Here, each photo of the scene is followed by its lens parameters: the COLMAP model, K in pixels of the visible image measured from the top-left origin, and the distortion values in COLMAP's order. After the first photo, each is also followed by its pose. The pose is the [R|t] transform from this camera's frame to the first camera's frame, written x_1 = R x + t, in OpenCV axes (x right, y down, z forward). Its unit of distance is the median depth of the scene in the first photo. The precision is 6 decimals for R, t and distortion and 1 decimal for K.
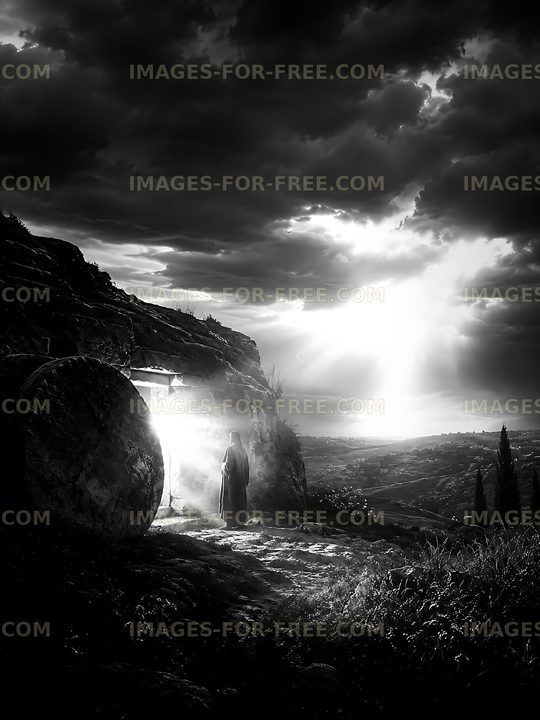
lens RADIAL K [[534.6, 0, 270.0], [0, 534.6, 360.0], [0, 0, 1]] dist [0.001369, 0.001005]
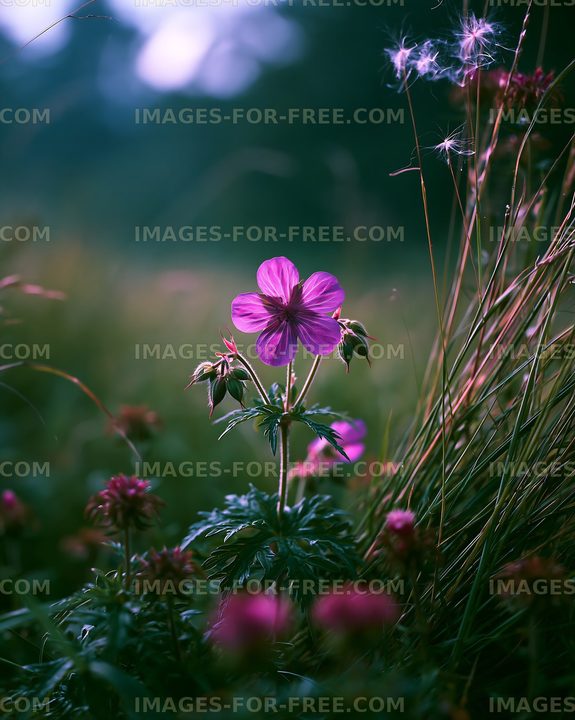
lens RADIAL K [[567.7, 0, 282.6], [0, 567.7, 360.1], [0, 0, 1]] dist [0.001407, -0.001802]
pose [[0.999999, -0.000422, -0.001188, -0.000253], [0.000423, 1.000000, 0.000443, 0.311262], [0.001187, -0.000444, 0.999999, -0.000356]]
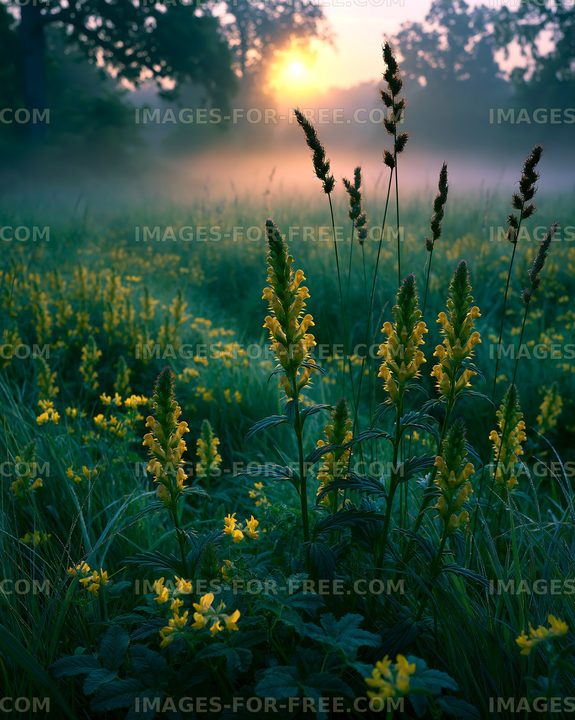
lens RADIAL K [[567.7, 0, 282.6], [0, 567.7, 360.1], [0, 0, 1]] dist [0.001407, -0.001802]
pose [[0.999999, -0.000803, -0.001185, 0.000084], [0.000804, 0.999999, 0.000945, -0.313322], [0.001184, -0.000946, 0.999999, 0.000231]]
